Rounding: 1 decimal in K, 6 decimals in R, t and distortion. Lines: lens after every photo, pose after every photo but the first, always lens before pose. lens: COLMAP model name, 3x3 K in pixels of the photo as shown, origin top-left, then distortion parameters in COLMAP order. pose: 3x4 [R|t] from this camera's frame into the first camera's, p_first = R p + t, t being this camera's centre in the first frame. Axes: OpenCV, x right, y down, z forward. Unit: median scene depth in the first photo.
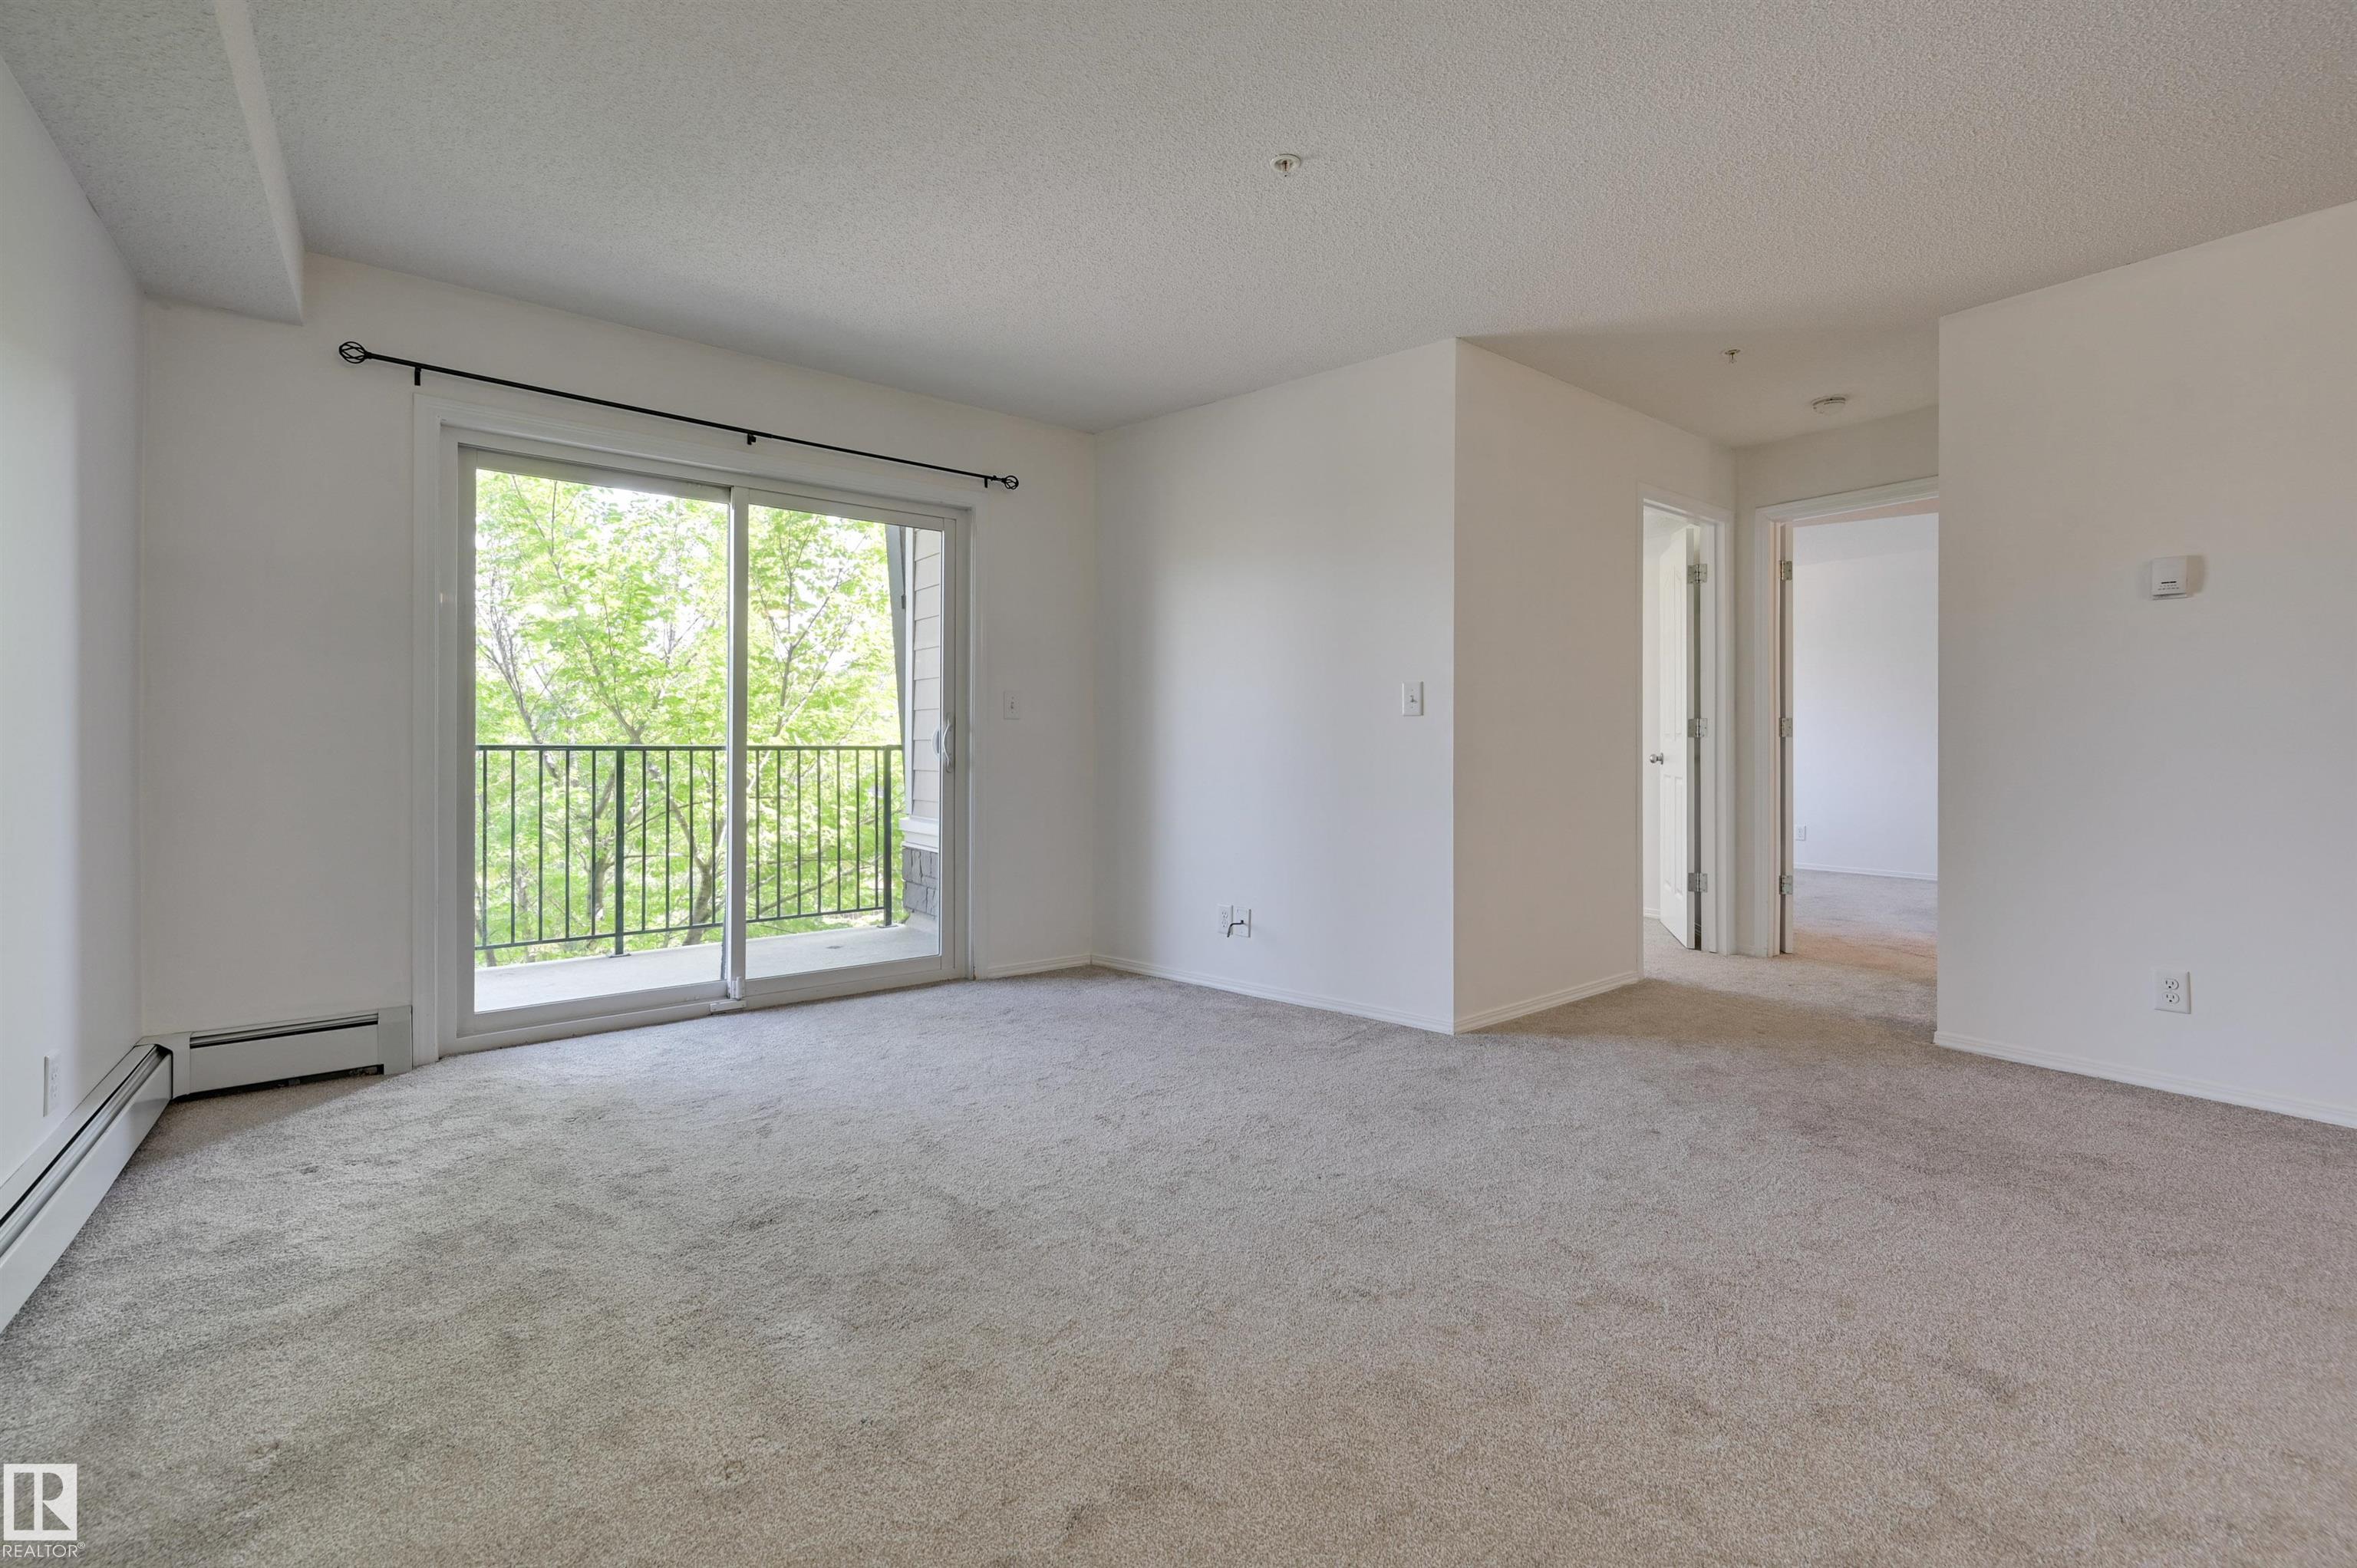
lens RADIAL K [[1000.2, 0, 1200.2], [0, 1000.2, 742.9], [0, 0, 1]] dist [-0.006560, 0.003458]
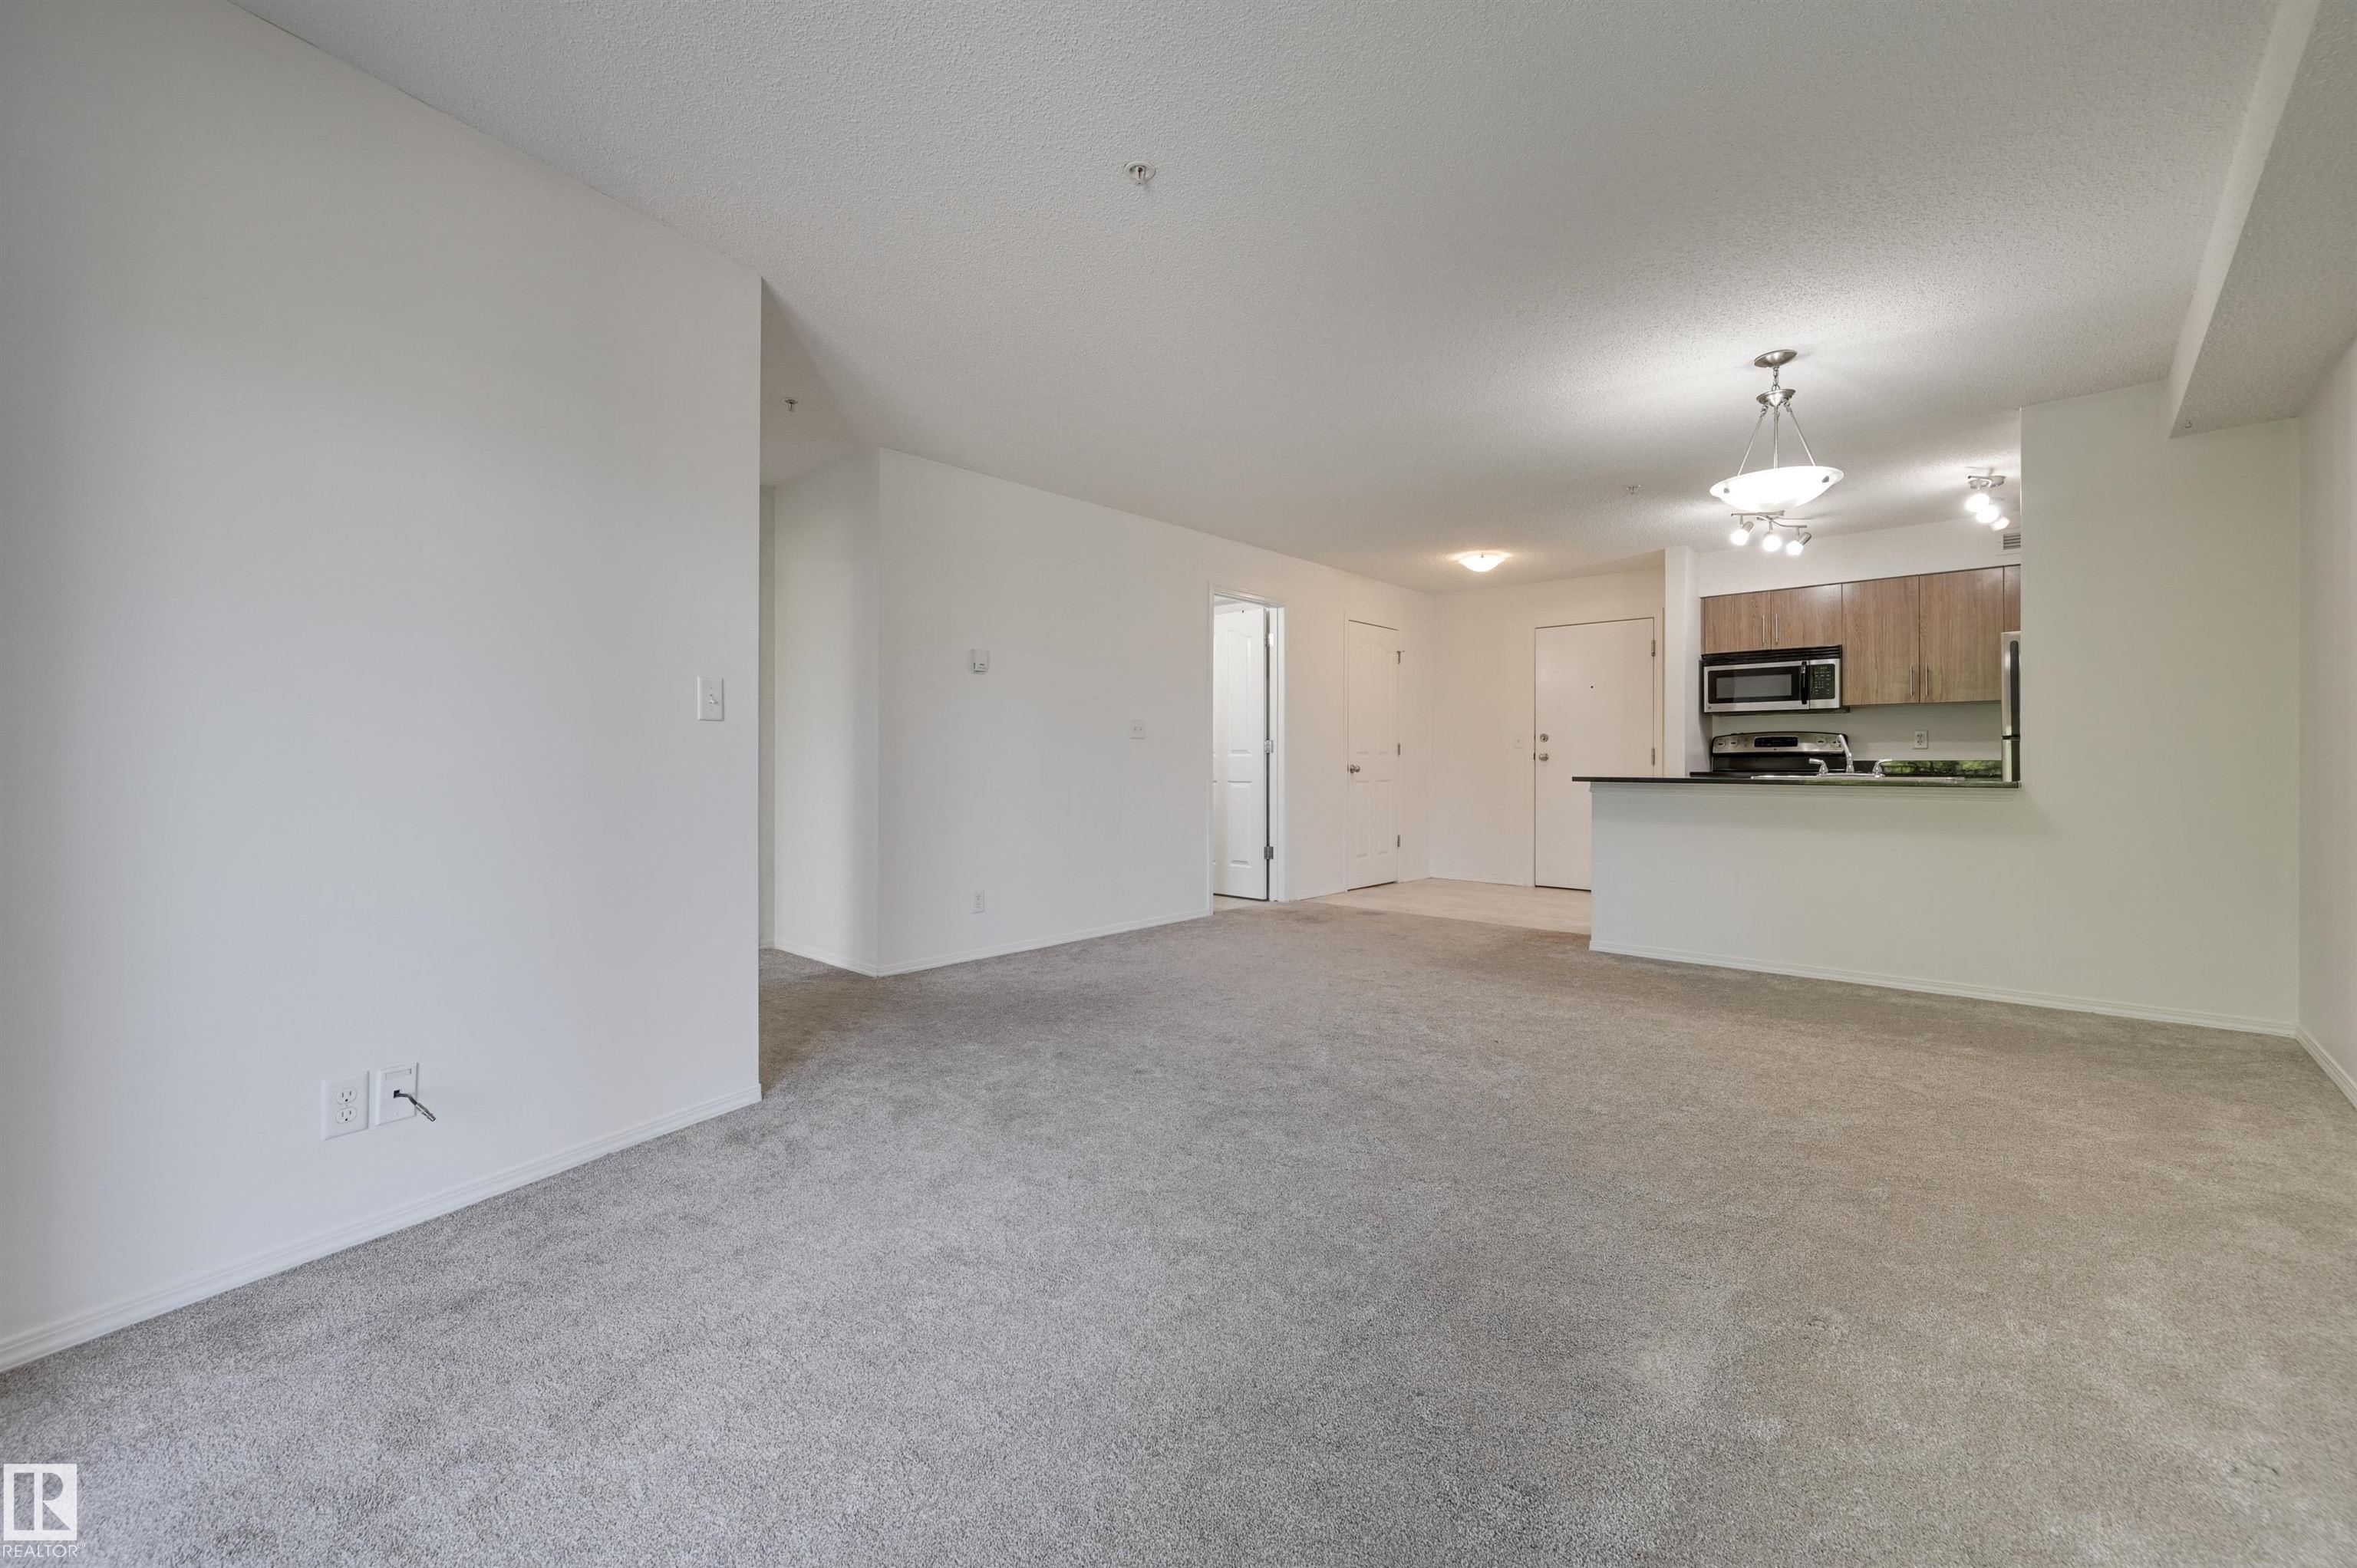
lens RADIAL K [[959.0, 0, 1159.8], [0, 959.0, 760.0], [0, 0, 1]] dist [-0.000245, 0.000780]
pose [[-0.160258, -0.001551, 0.987074, -0.607154], [-0.002353, 0.999997, 0.001189, 0.001674], [-0.987072, -0.002132, -0.160261, 0.806134]]
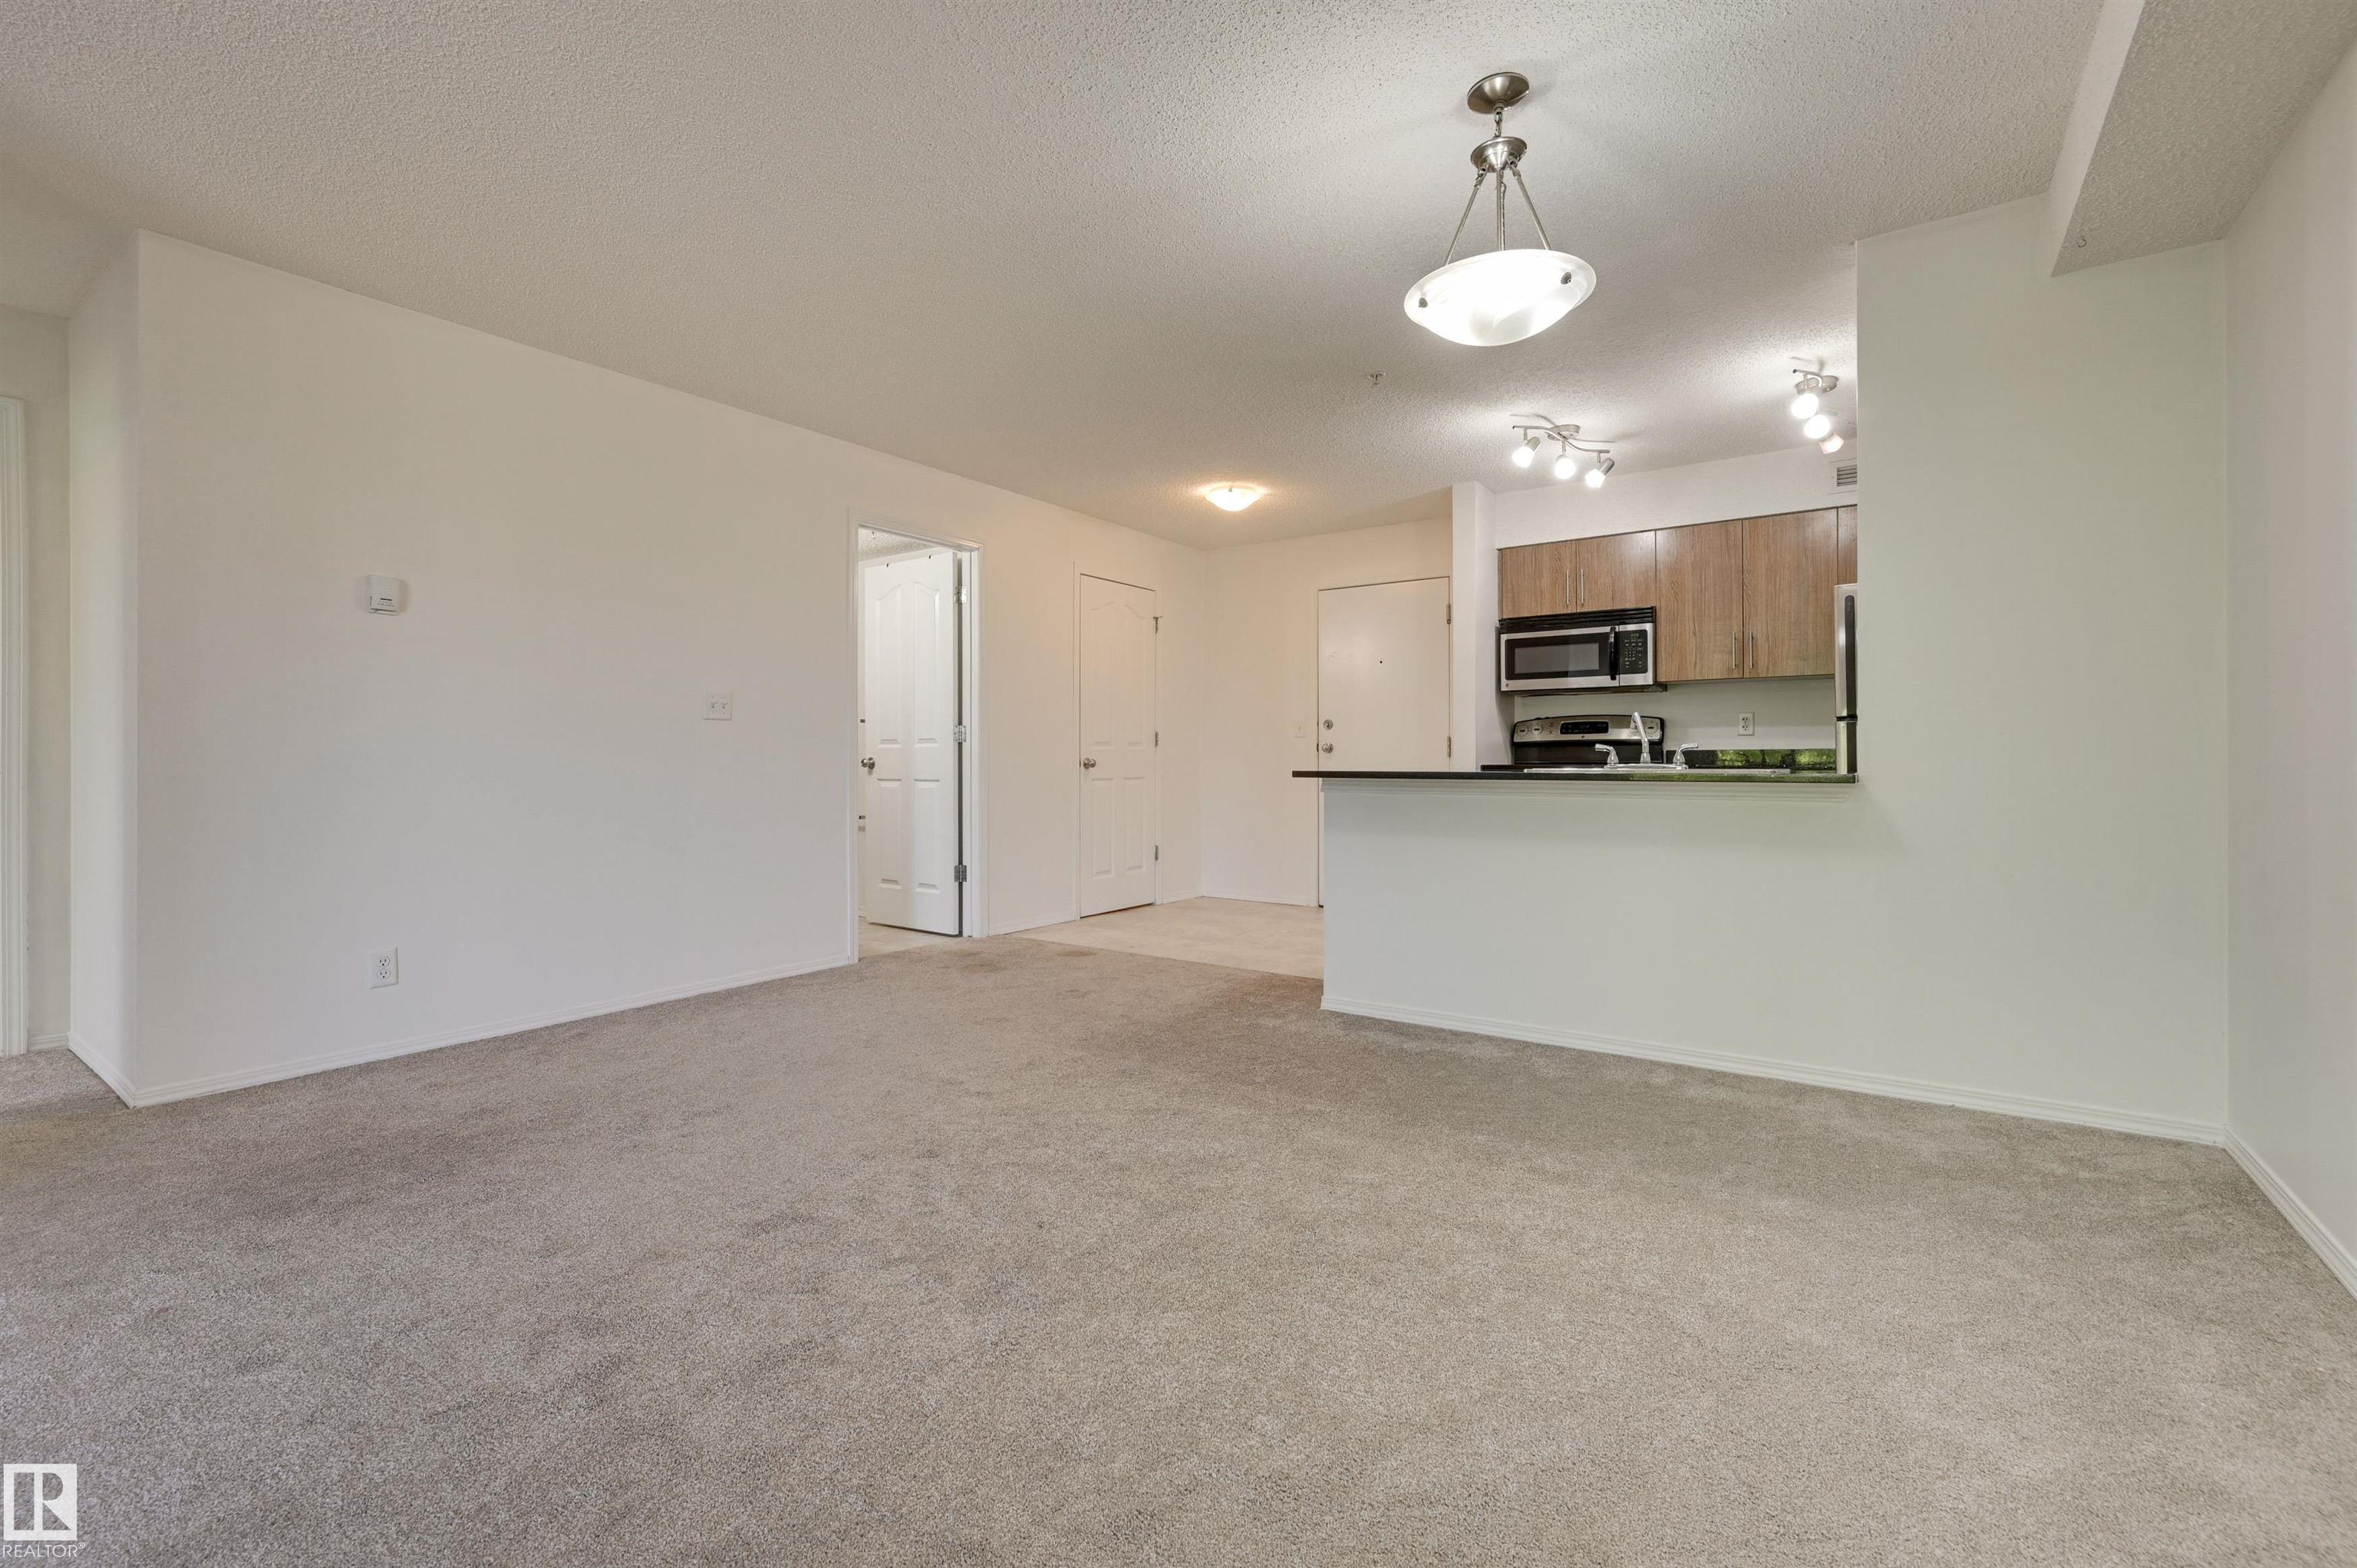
lens RADIAL K [[1000.2, 0, 1155.5], [0, 1000.2, 757.3], [0, 0, 1]] dist [-0.006560, 0.003458]
pose [[-0.276908, -0.000757, 0.960896, -0.281424], [0.000187, 1.000000, 0.000842, 0.011492], [-0.960896, 0.000413, -0.276908, 0.405167]]
